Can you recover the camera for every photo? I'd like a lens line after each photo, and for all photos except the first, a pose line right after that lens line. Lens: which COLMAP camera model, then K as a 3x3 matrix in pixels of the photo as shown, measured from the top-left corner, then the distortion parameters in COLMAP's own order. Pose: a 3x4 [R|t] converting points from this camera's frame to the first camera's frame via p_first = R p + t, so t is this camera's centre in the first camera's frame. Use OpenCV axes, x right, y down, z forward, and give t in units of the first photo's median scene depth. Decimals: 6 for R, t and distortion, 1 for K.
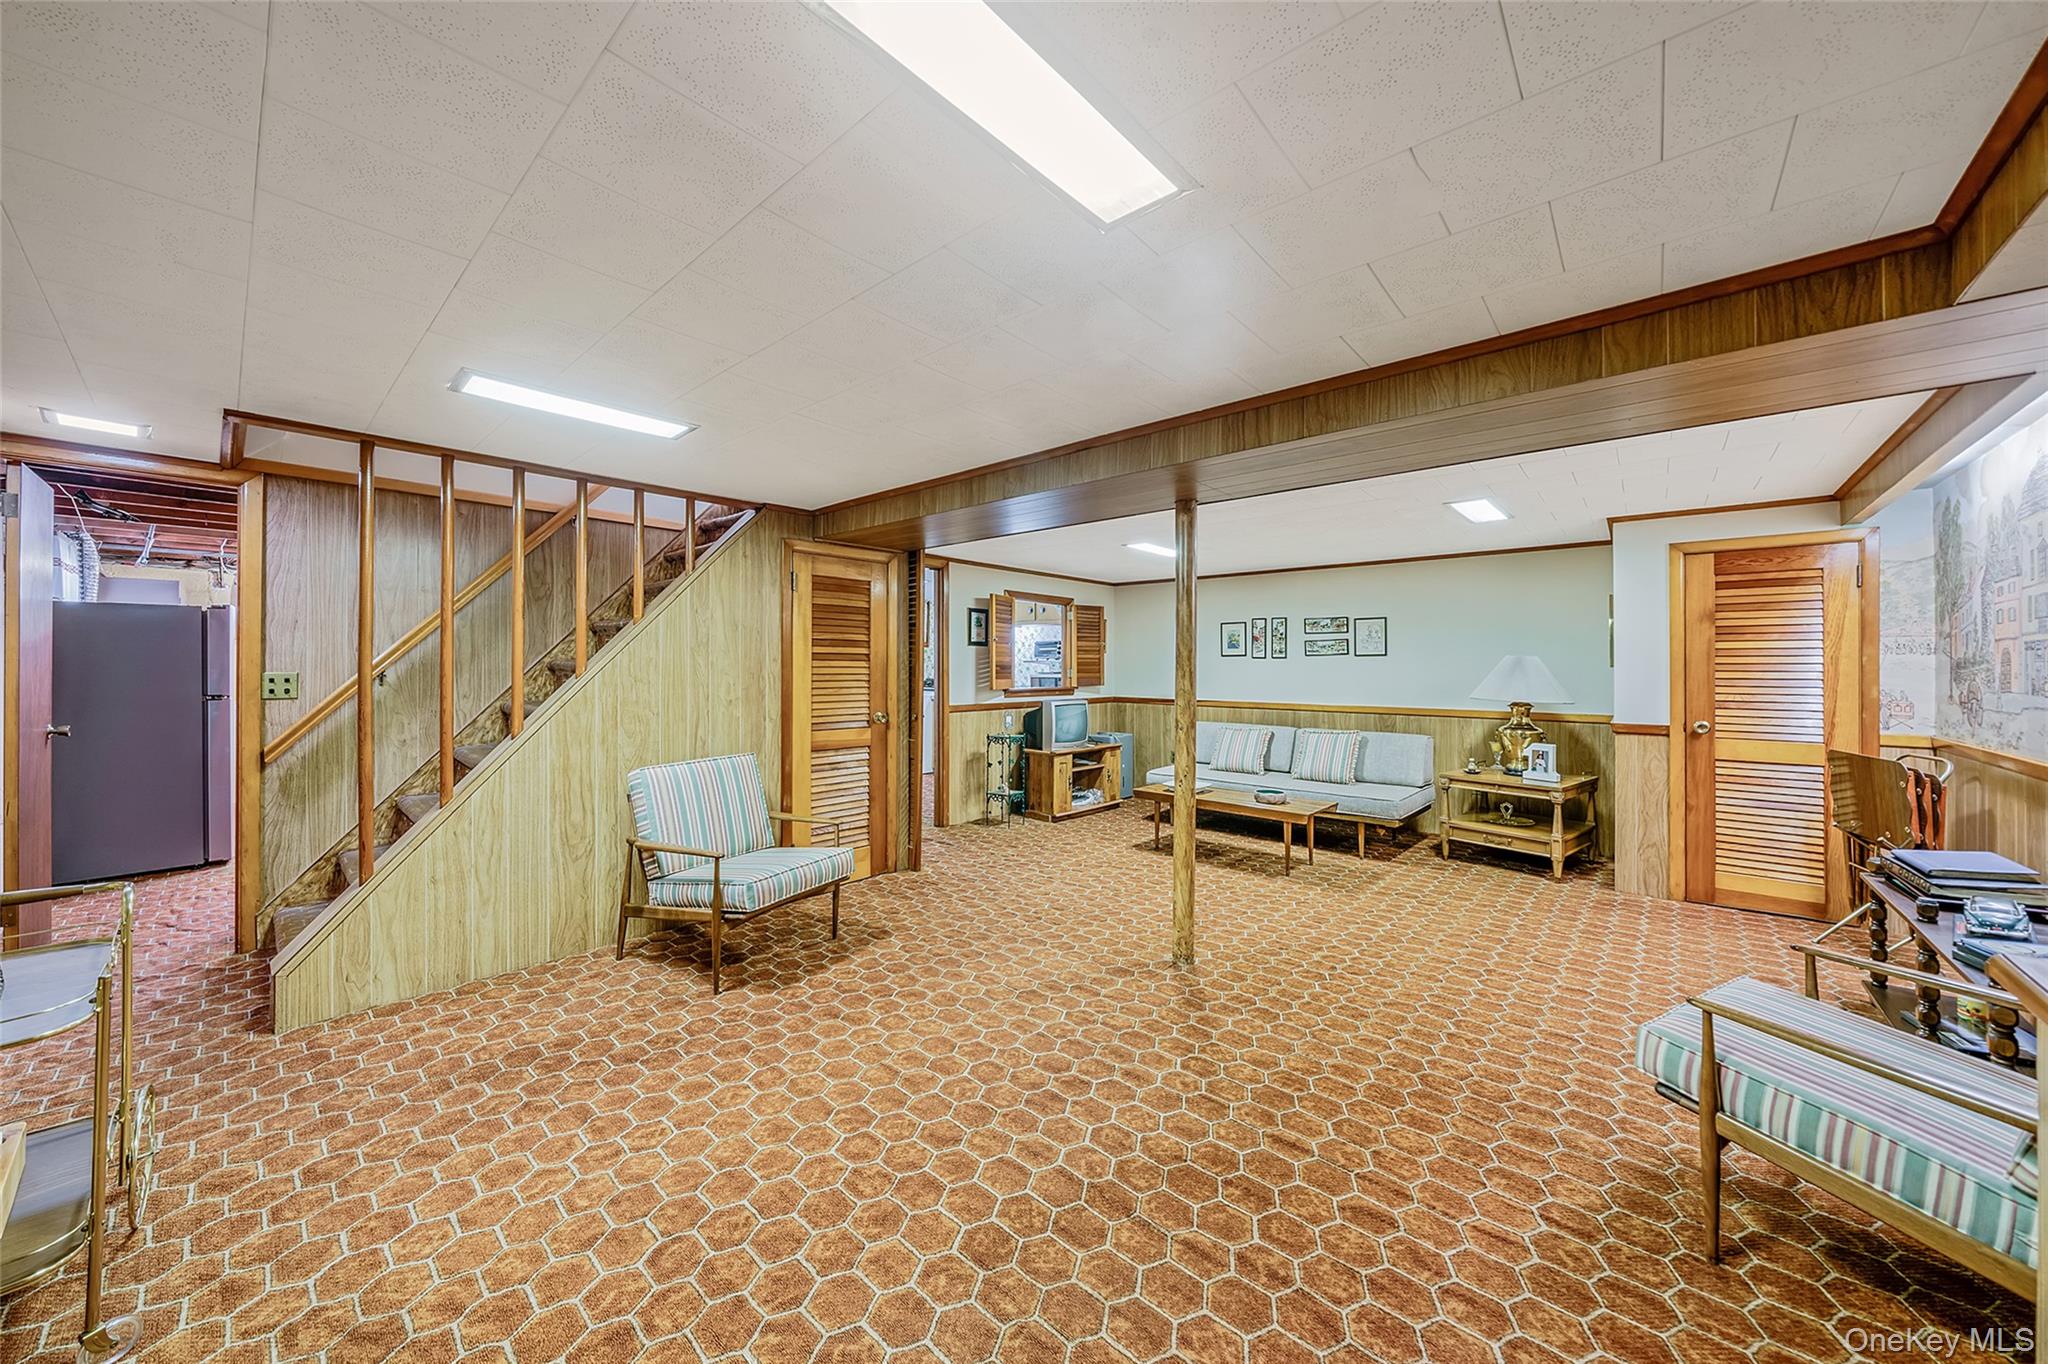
lens RADIAL K [[712.0, 0, 1014.1], [0, 712.0, 670.5], [0, 0, 1]] dist [-0.001004, 0.000198]
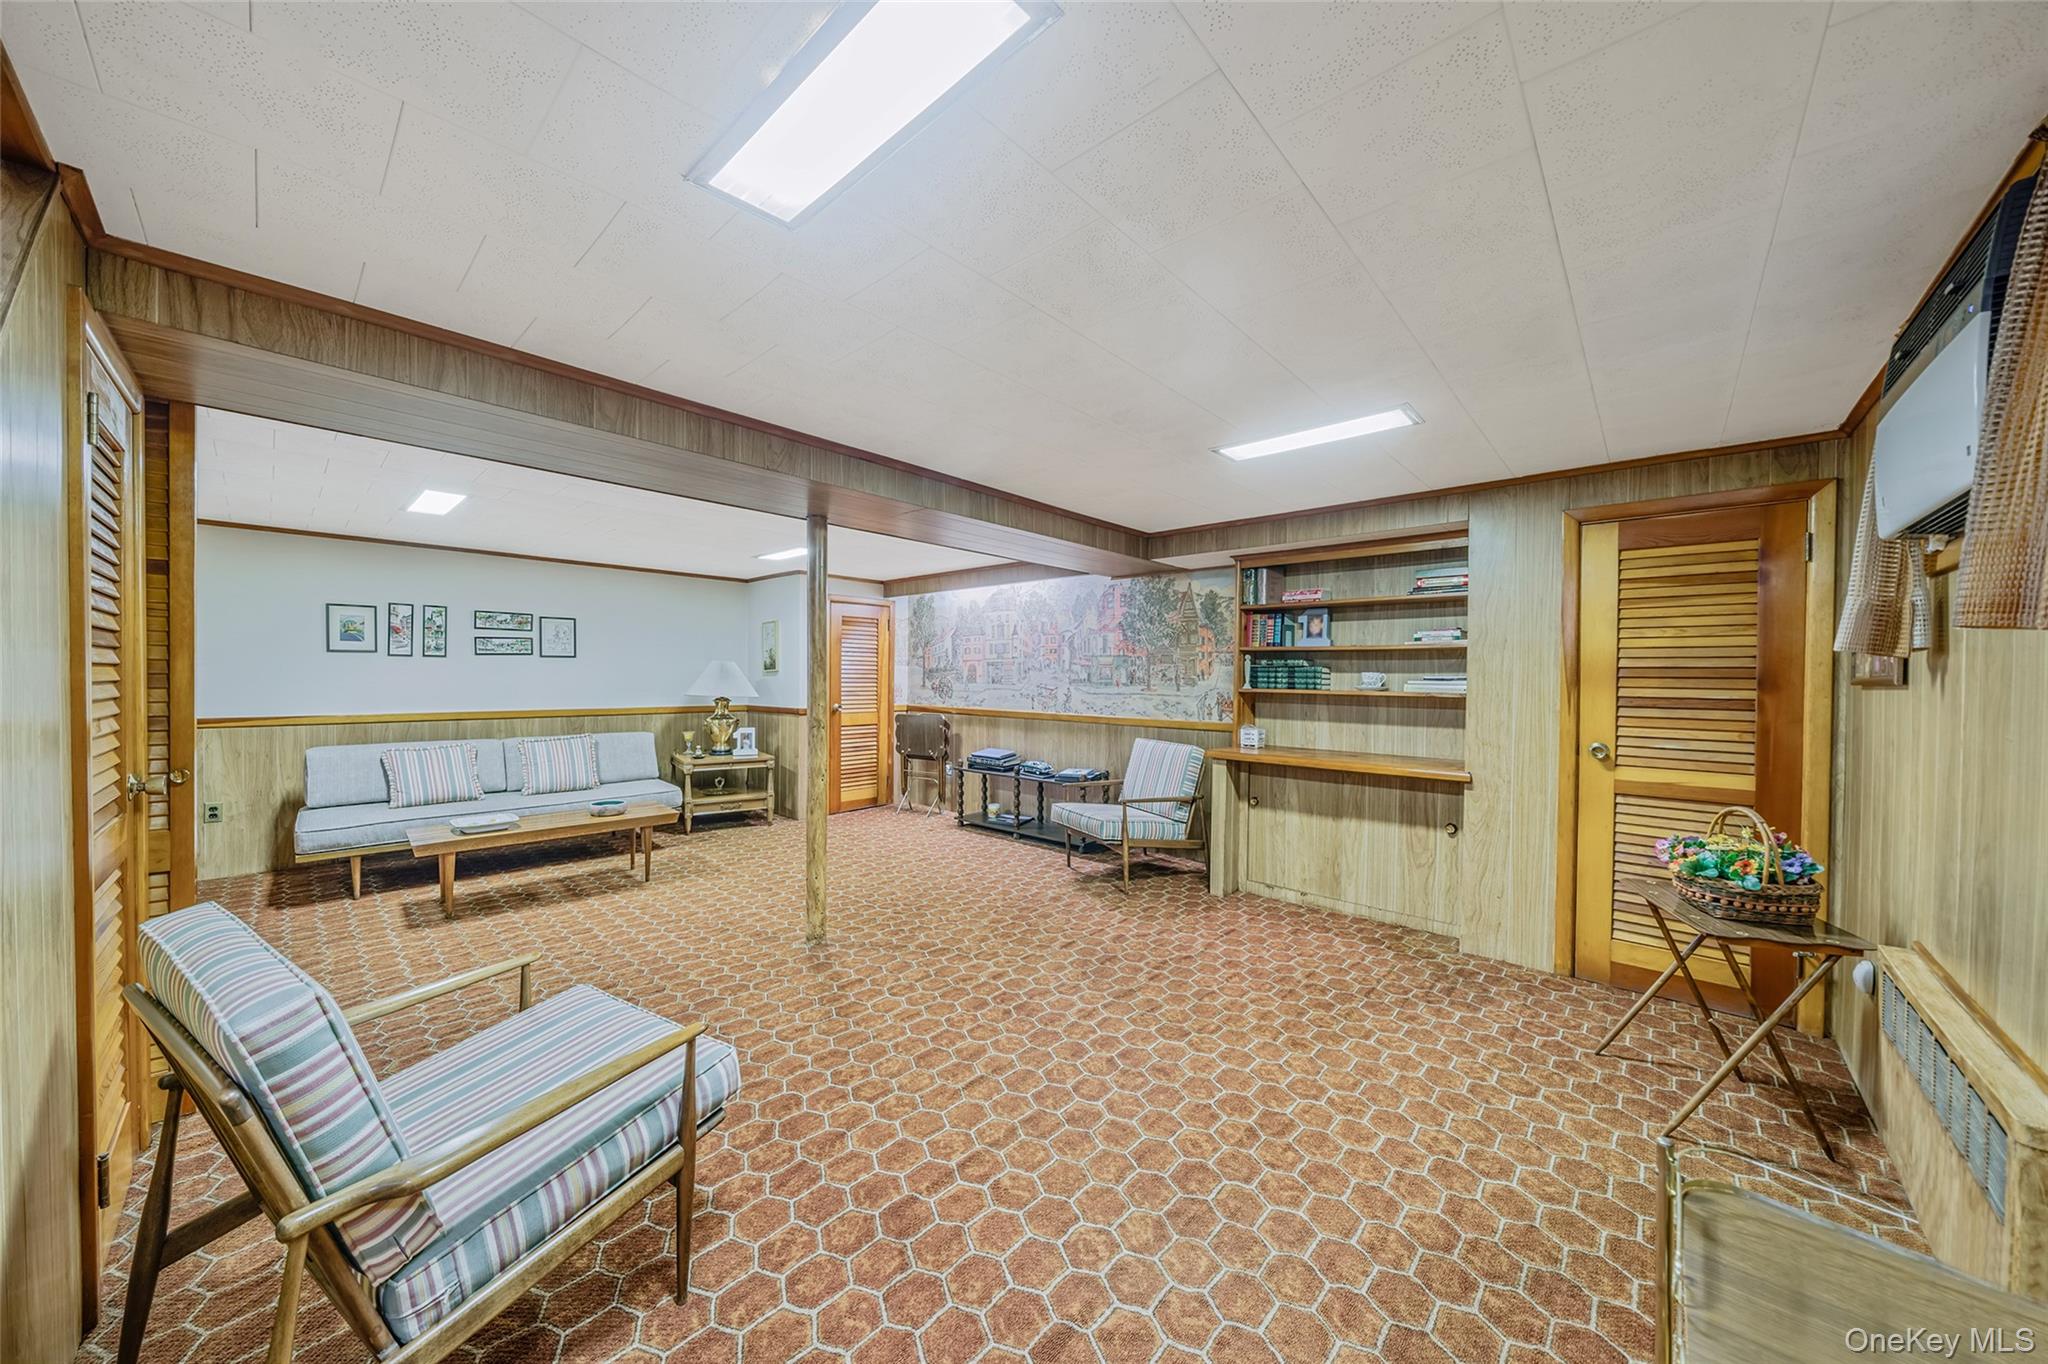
lens RADIAL K [[712.0, 0, 1011.9], [0, 712.0, 683.5], [0, 0, 1]] dist [-0.001004, 0.000198]
pose [[0.018063, -0.013552, 0.999745, -0.718334], [-0.003459, 0.999901, 0.013617, -0.000103], [-0.999831, -0.003704, 0.018014, 0.586715]]
